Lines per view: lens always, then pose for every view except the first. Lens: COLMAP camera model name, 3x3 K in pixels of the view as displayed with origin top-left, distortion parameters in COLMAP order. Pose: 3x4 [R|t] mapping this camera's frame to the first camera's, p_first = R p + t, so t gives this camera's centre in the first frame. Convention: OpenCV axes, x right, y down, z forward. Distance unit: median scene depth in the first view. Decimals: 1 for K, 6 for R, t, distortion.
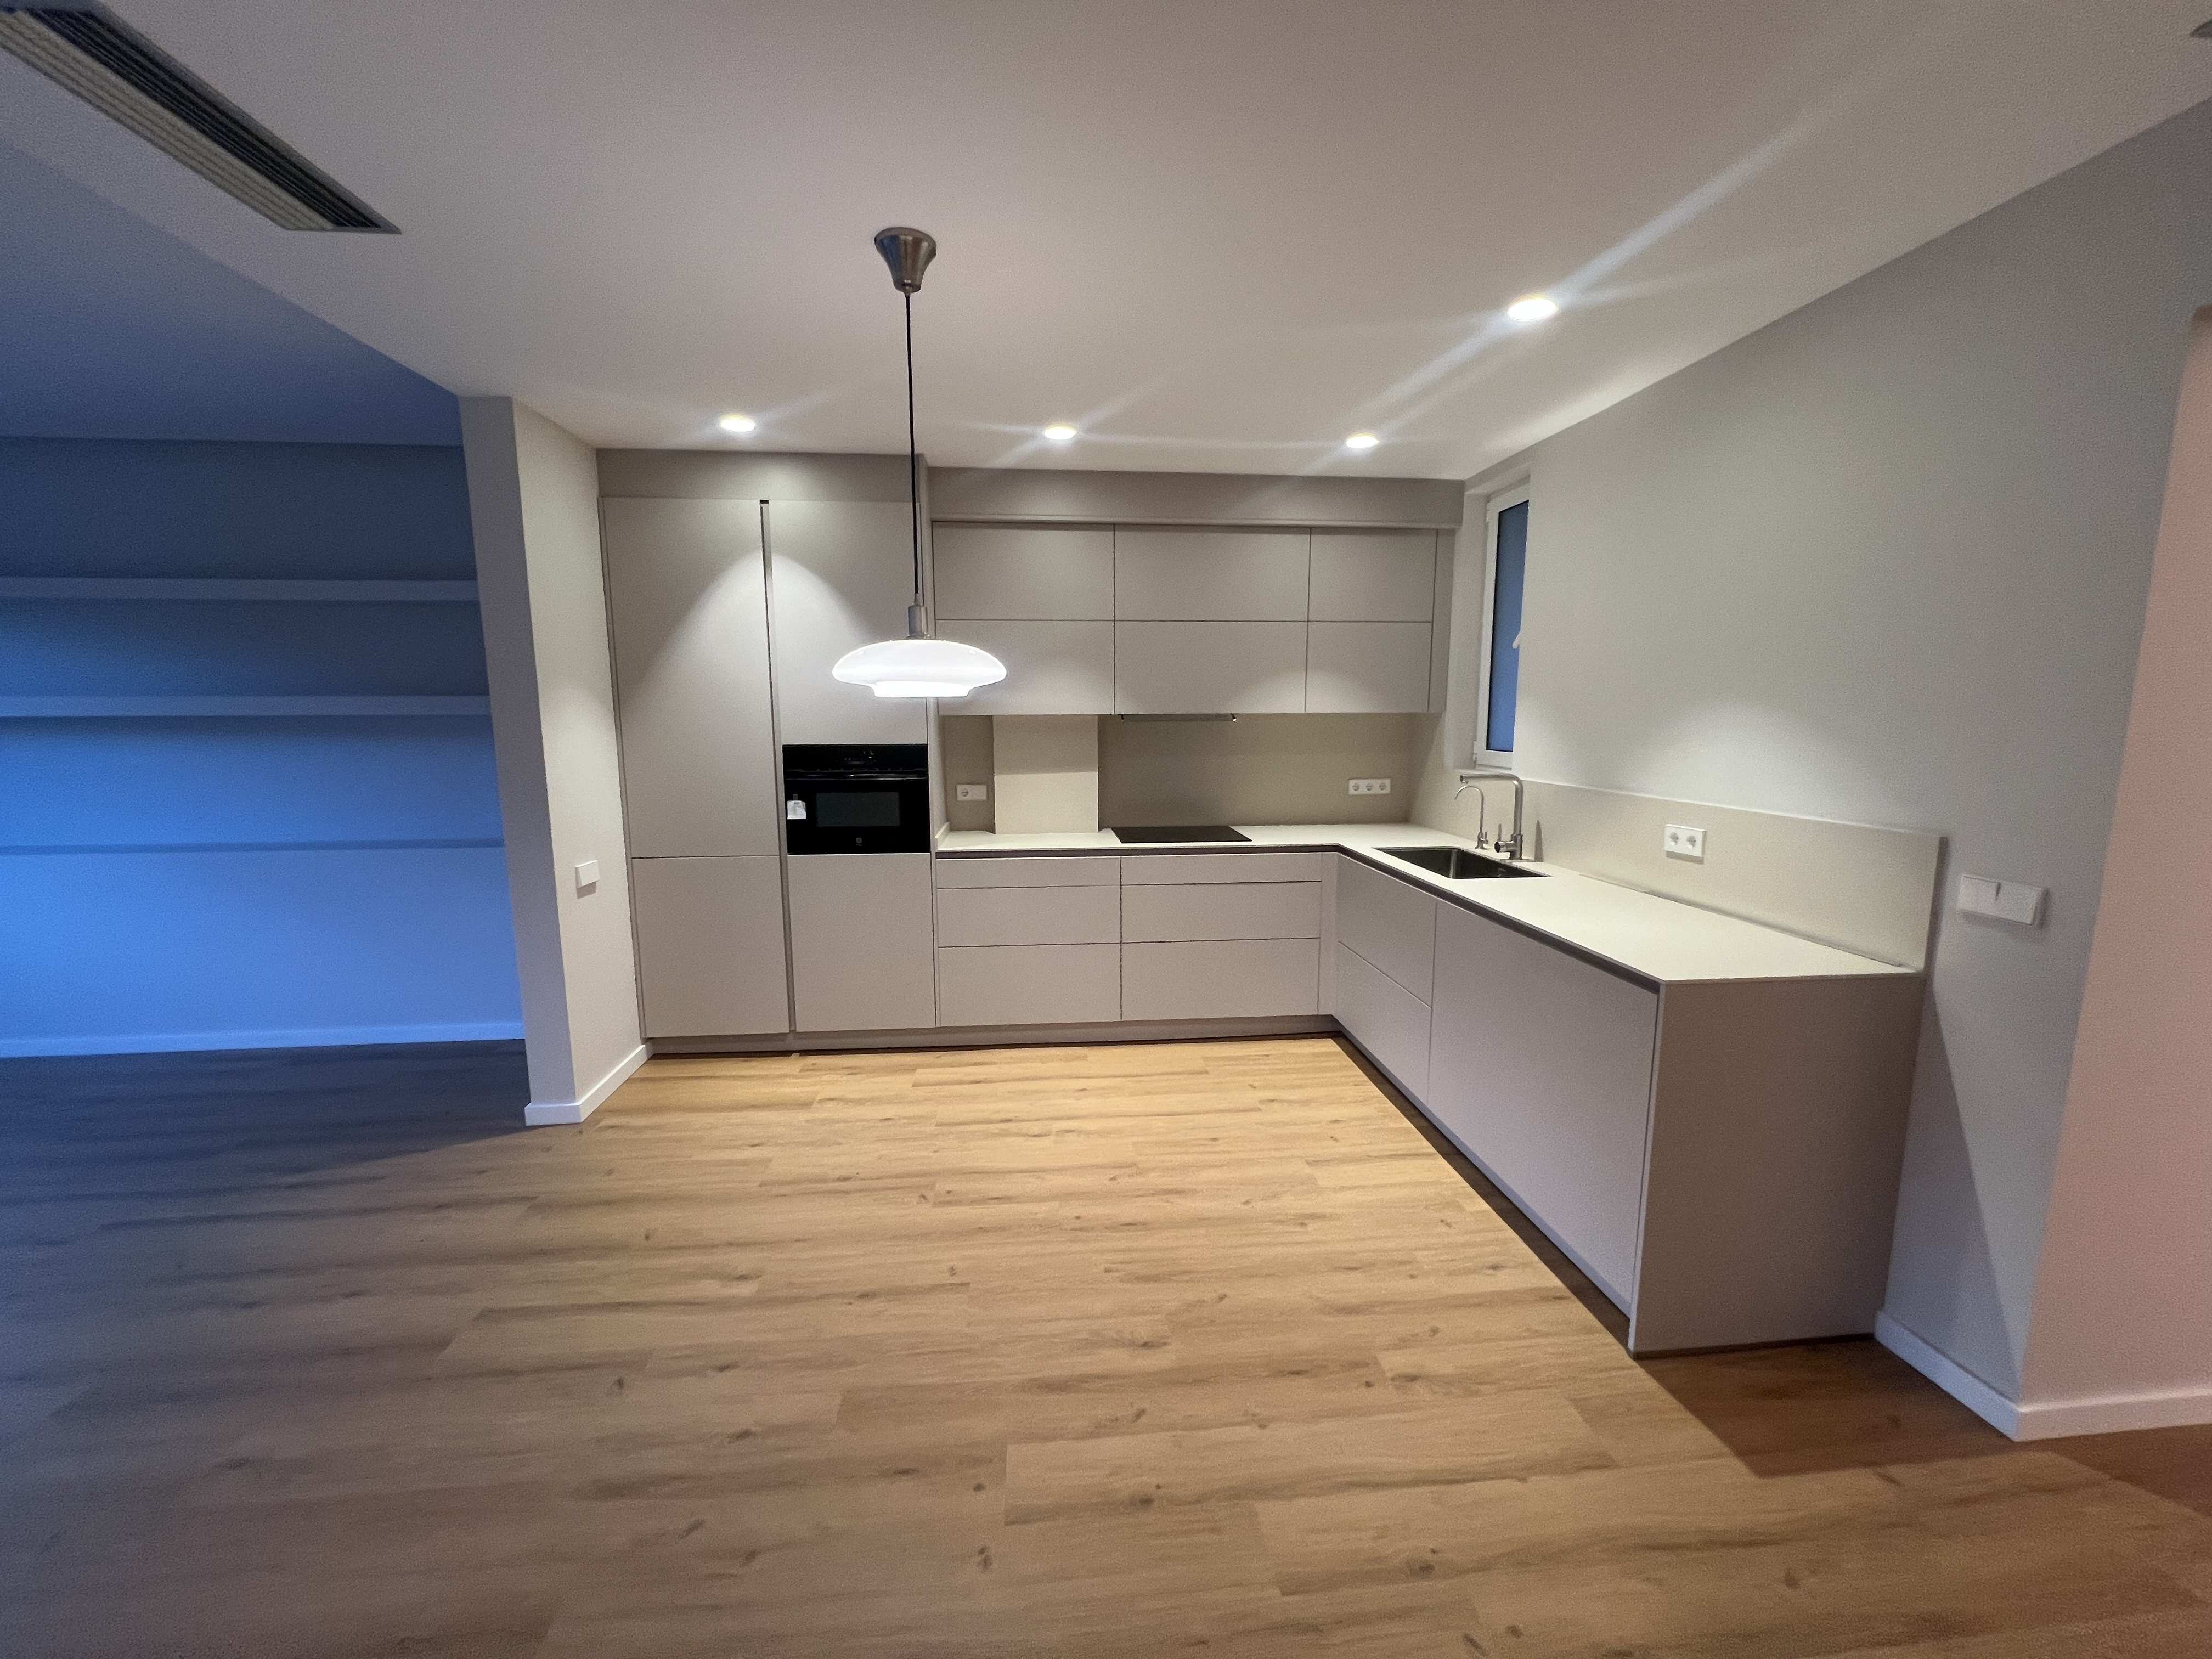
lens RADIAL K [[884.7, 0, 1106.0], [0, 884.7, 829.5], [0, 0, 1]] dist [-0.001377, -0.000216]
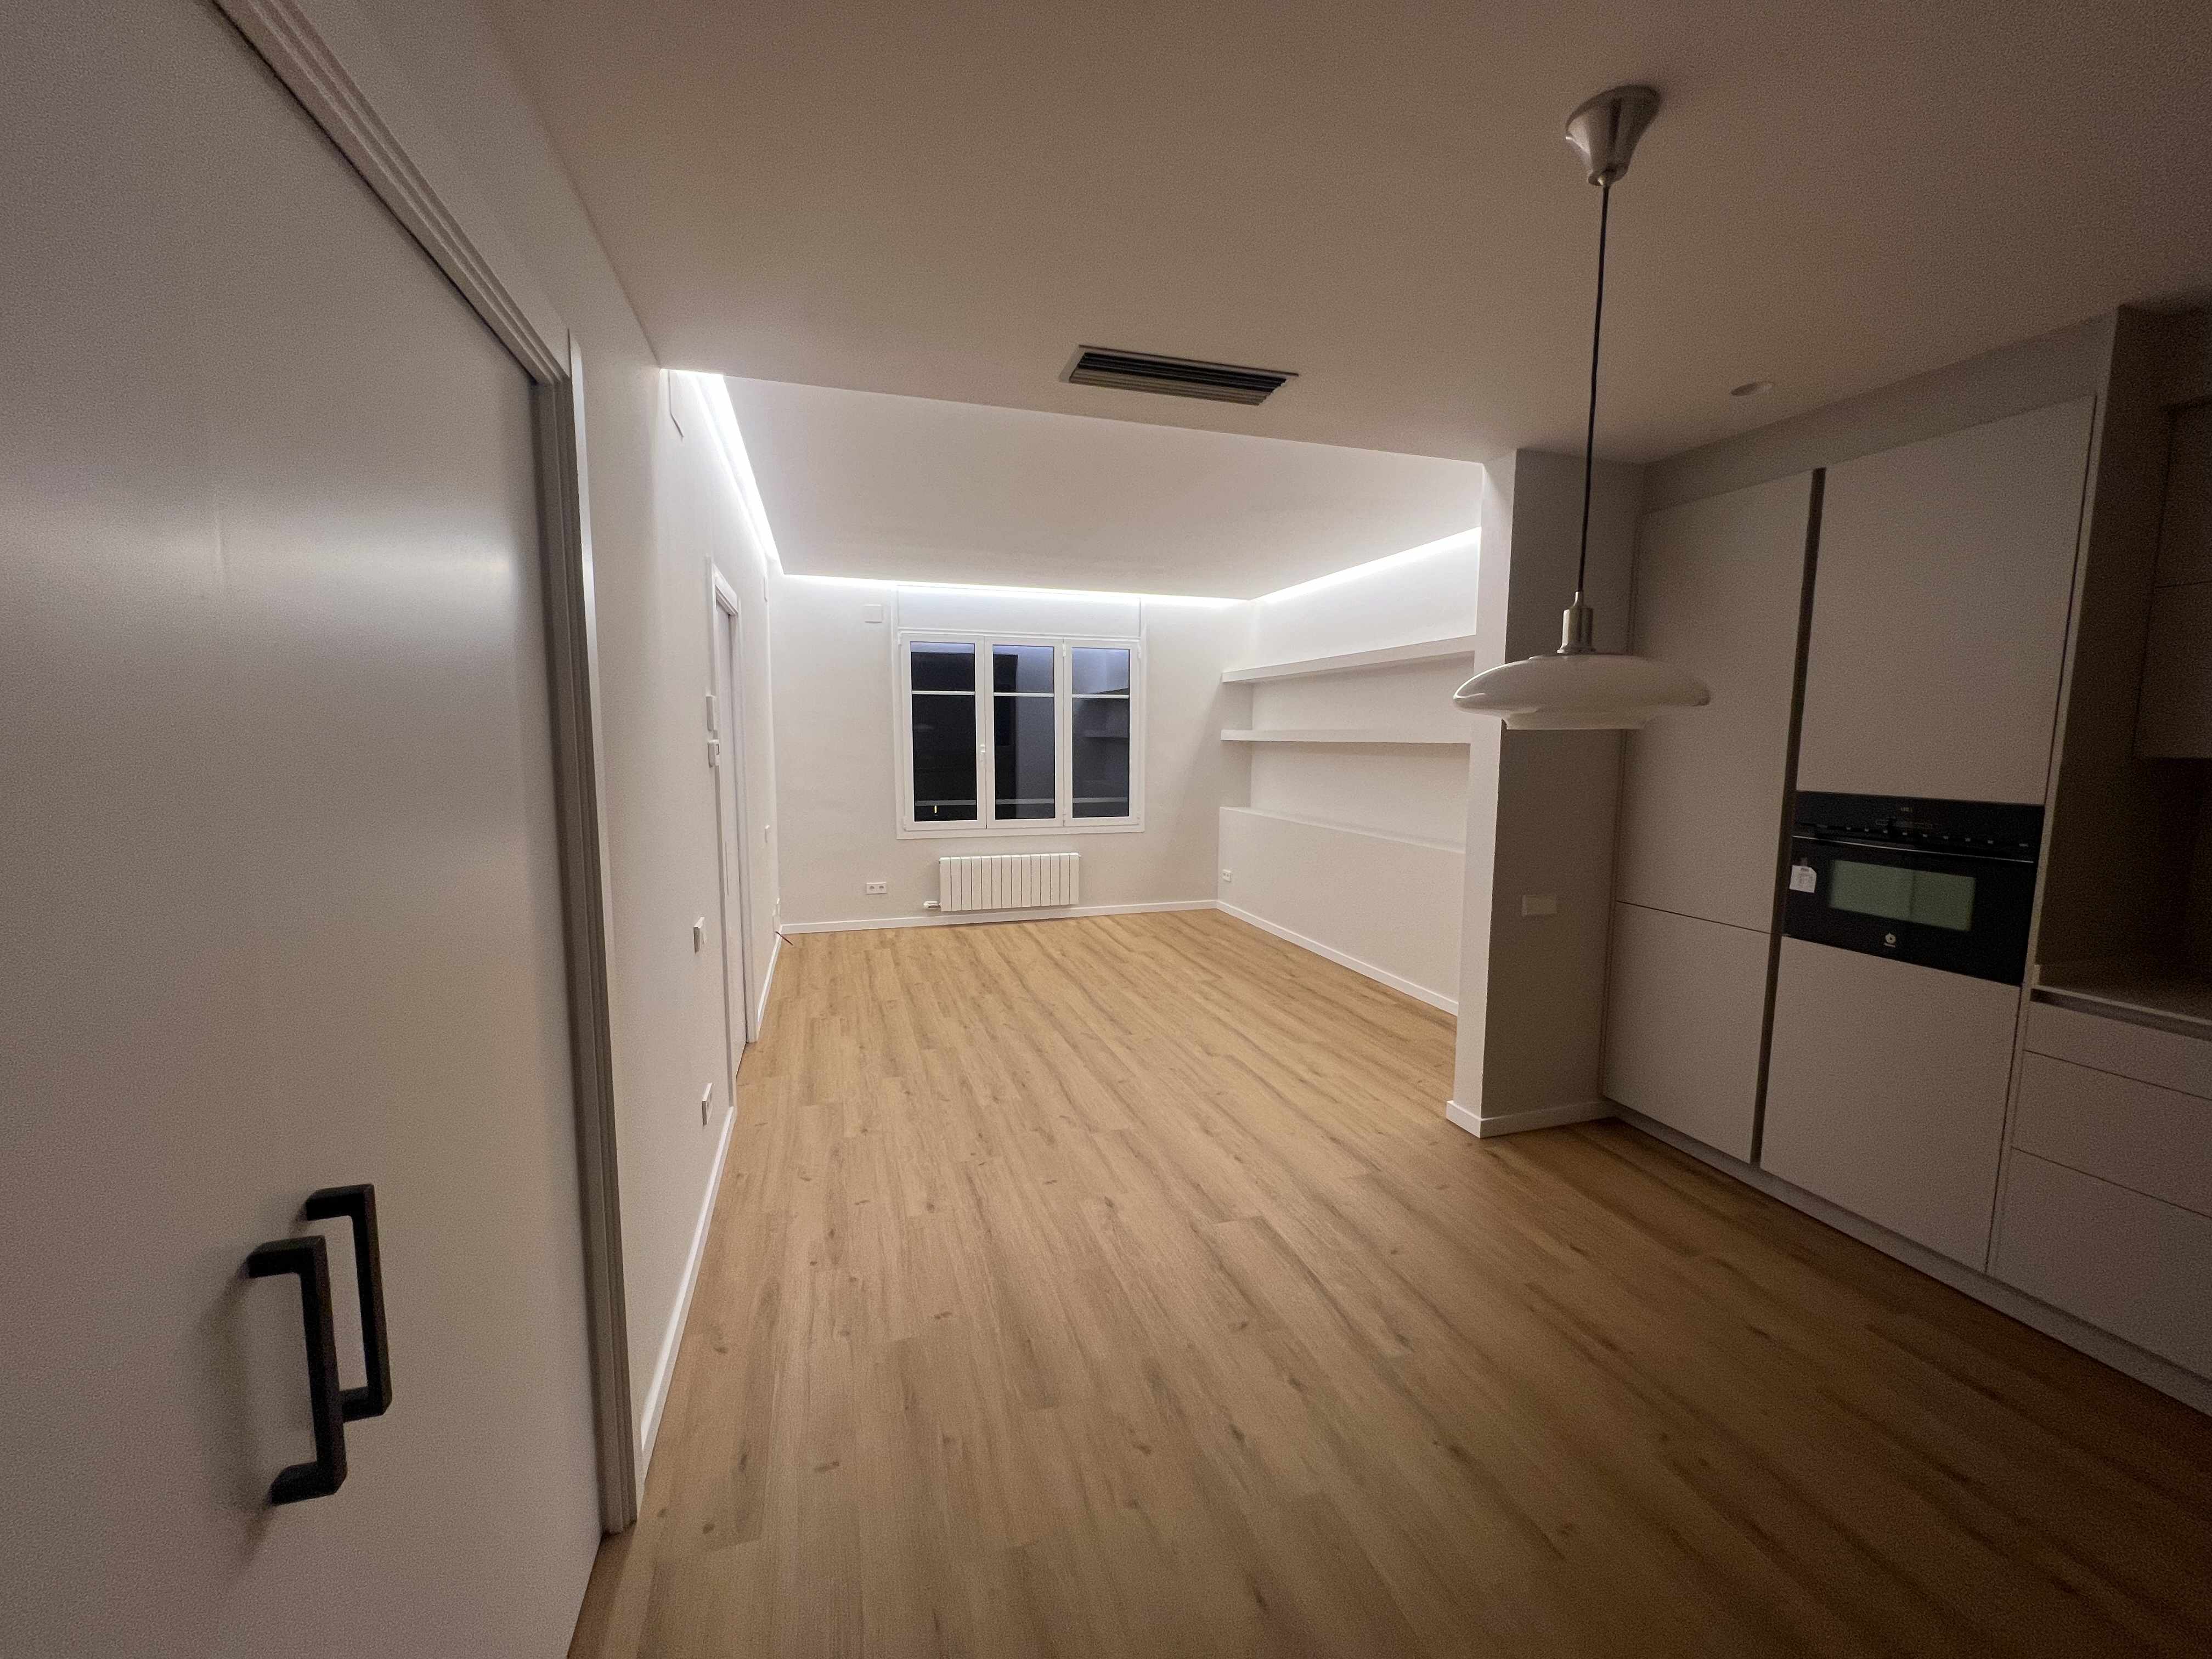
lens RADIAL K [[884.7, 0, 1106.0], [0, 884.7, 829.5], [0, 0, 1]] dist [-0.001377, -0.000216]
pose [[0.207658, 0.110469, -0.971944, 0.347832], [-0.136742, 0.987125, 0.082979, -0.062887], [0.968597, 0.115674, 0.220091, 0.372464]]
